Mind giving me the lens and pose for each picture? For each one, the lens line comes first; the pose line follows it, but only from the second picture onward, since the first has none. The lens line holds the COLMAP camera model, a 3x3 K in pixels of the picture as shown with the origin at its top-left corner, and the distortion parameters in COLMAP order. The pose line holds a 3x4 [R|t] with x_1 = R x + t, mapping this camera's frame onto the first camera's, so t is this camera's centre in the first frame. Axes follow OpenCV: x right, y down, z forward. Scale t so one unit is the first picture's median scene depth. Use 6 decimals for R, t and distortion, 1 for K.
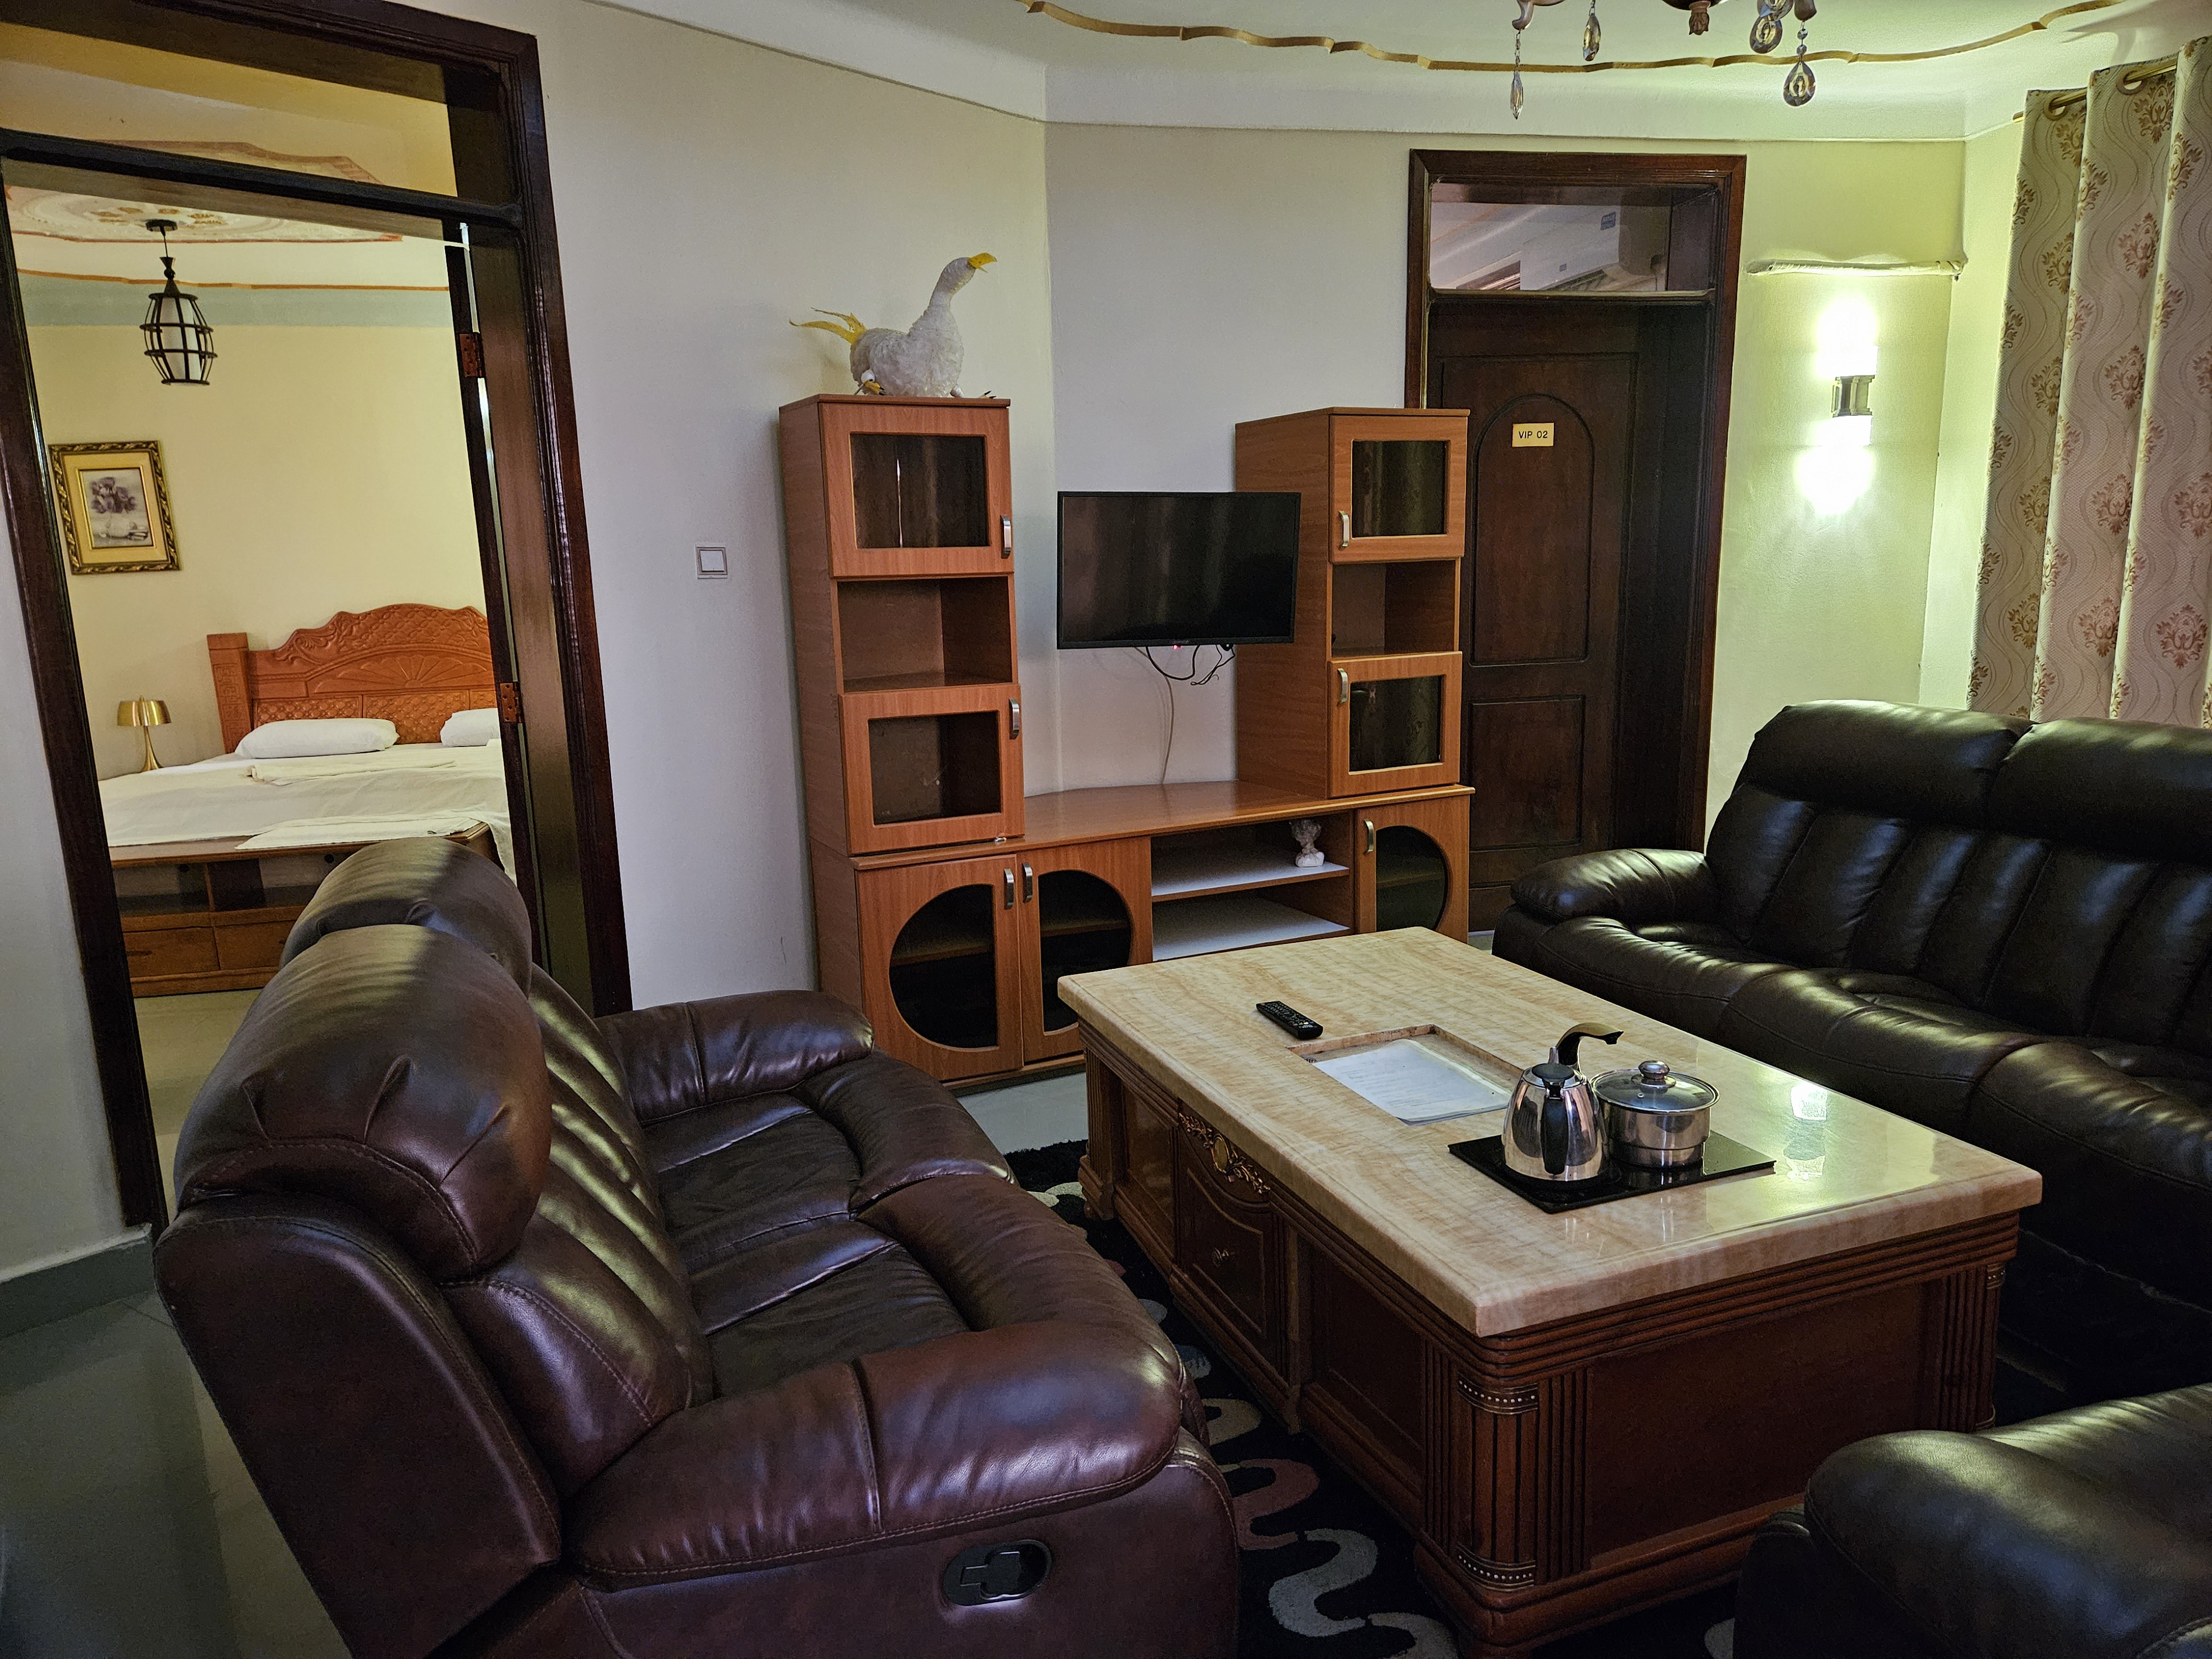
lens RADIAL K [[1480.6, 0, 1102.2], [0, 1480.6, 841.3], [0, 0, 1]] dist [0.010704, 0.000529]
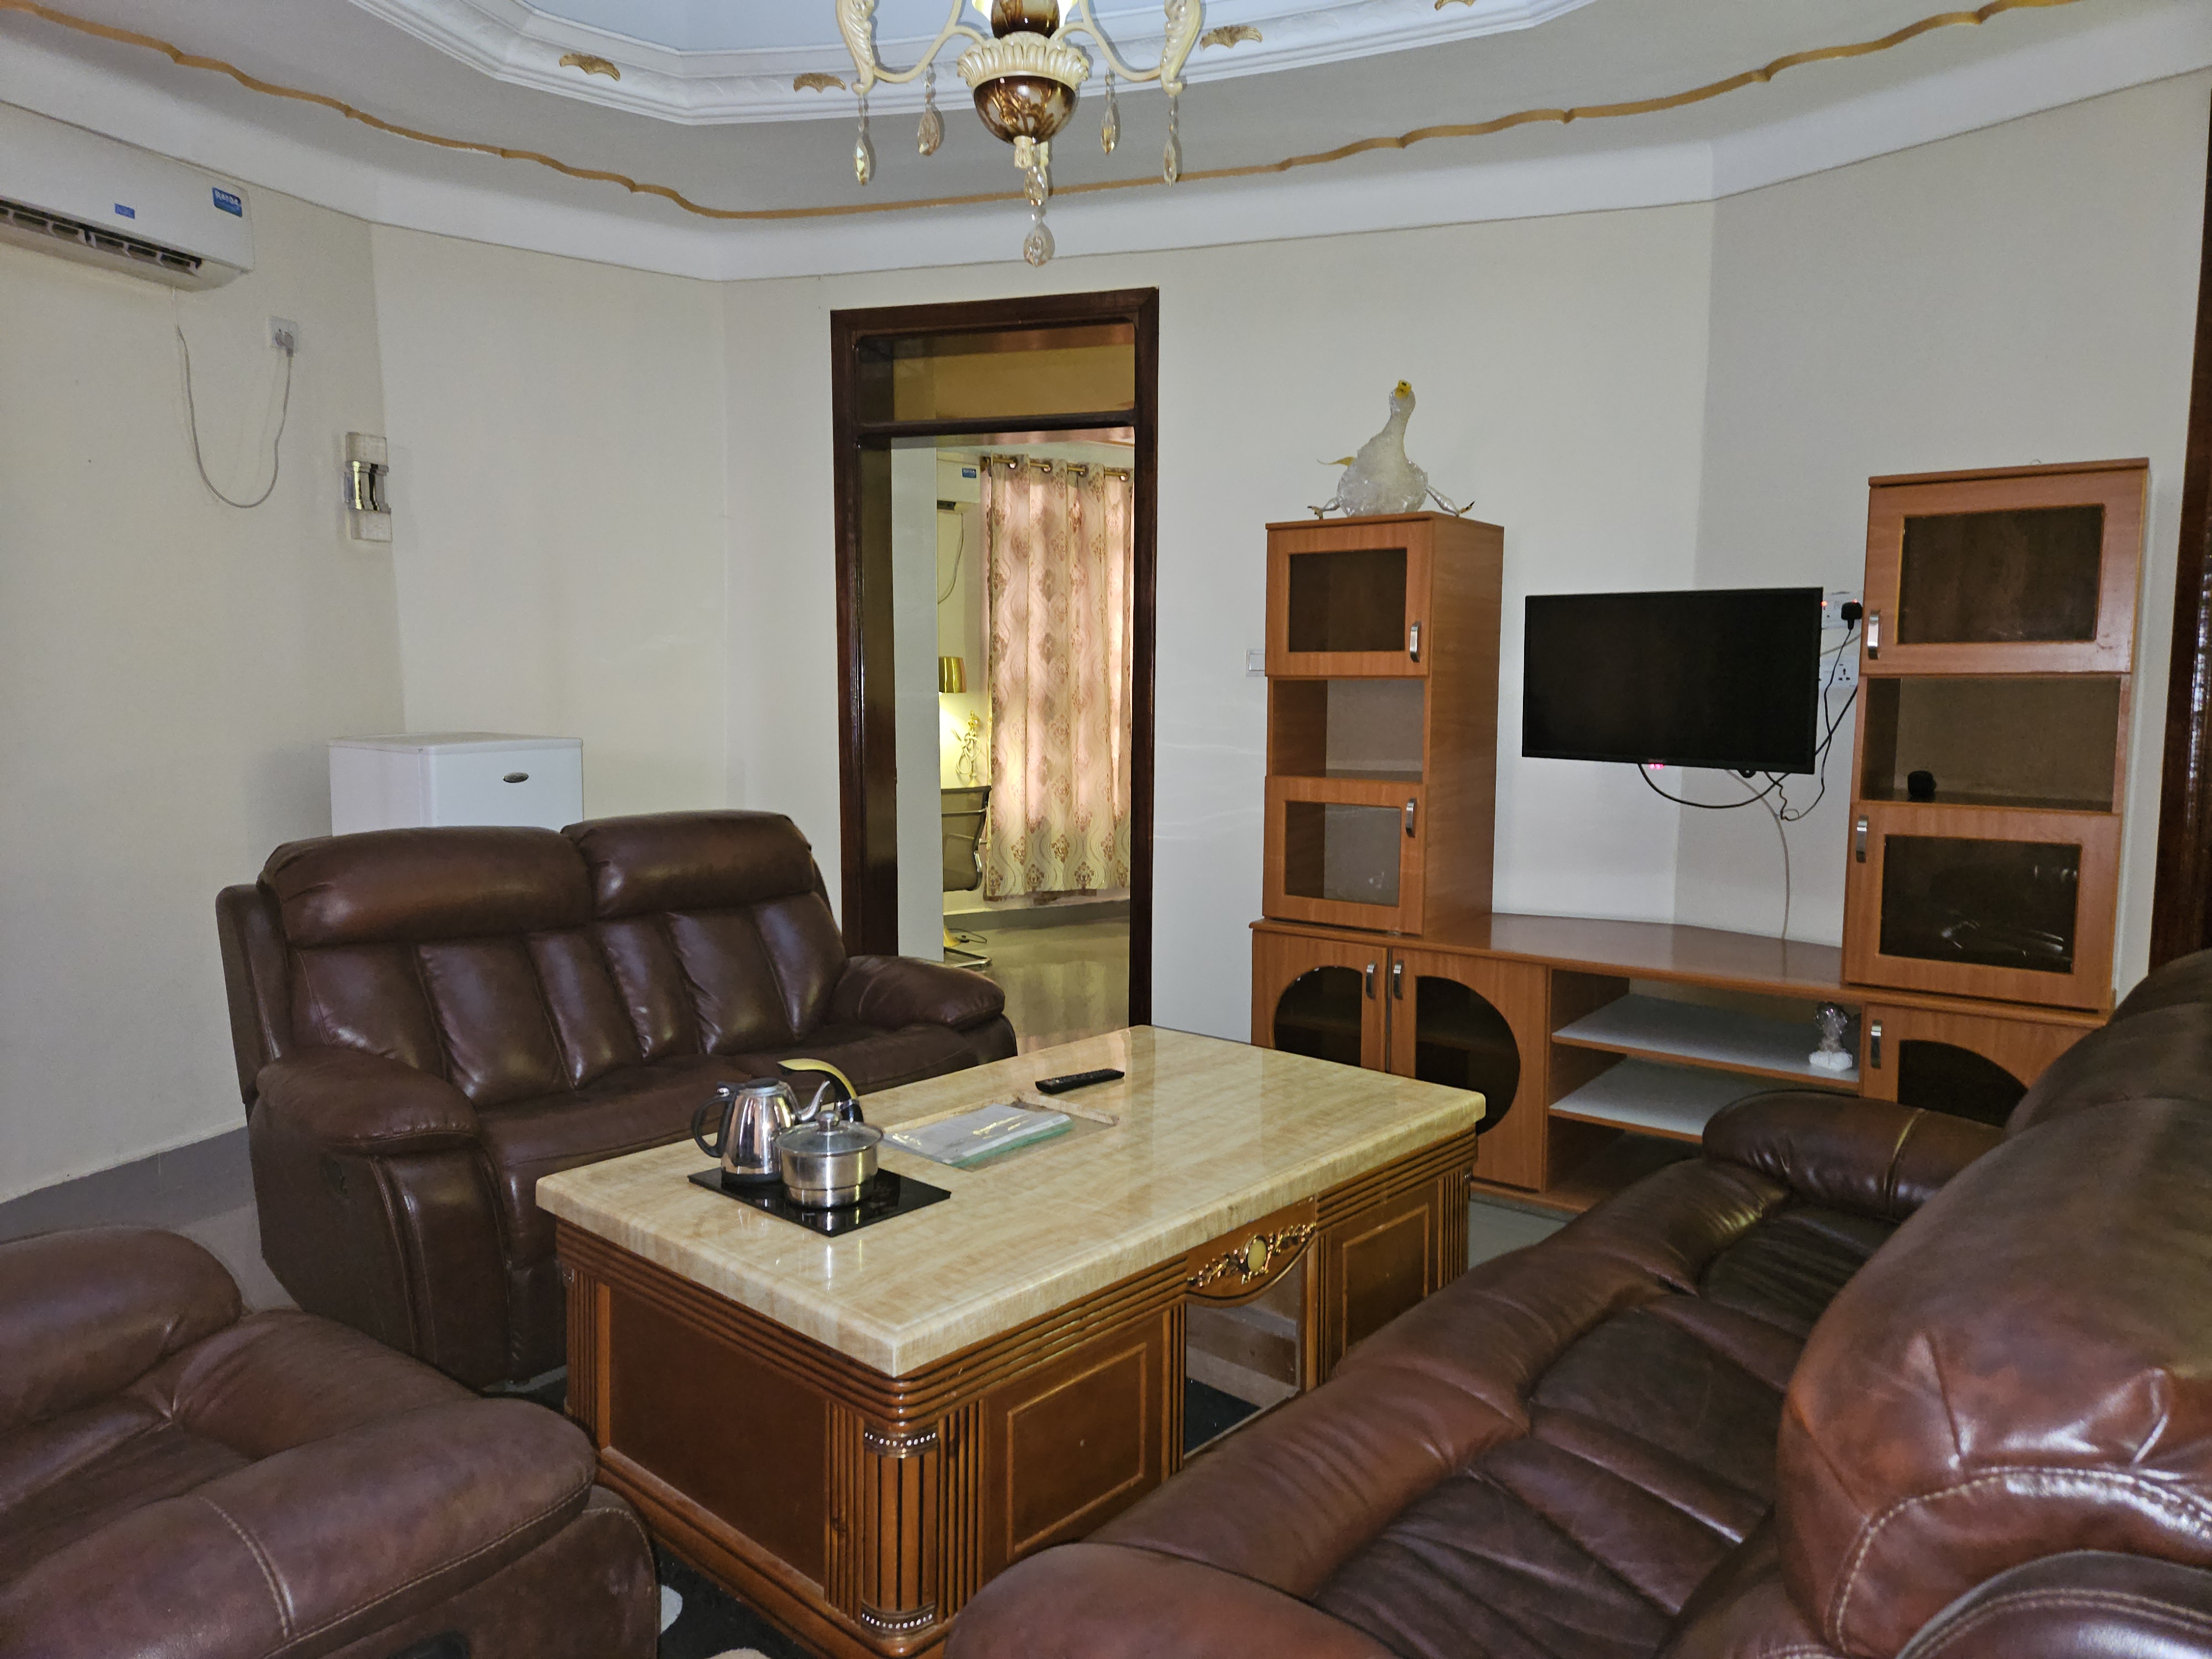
lens RADIAL K [[1480.6, 0, 1102.3], [0, 1480.6, 816.4], [0, 0, 1]] dist [0.010704, 0.000529]
pose [[0.430257, 0.103286, -0.896778, 0.743125], [-0.186711, 0.982133, 0.023536, -0.066376], [0.883186, 0.157312, 0.441854, 0.351818]]
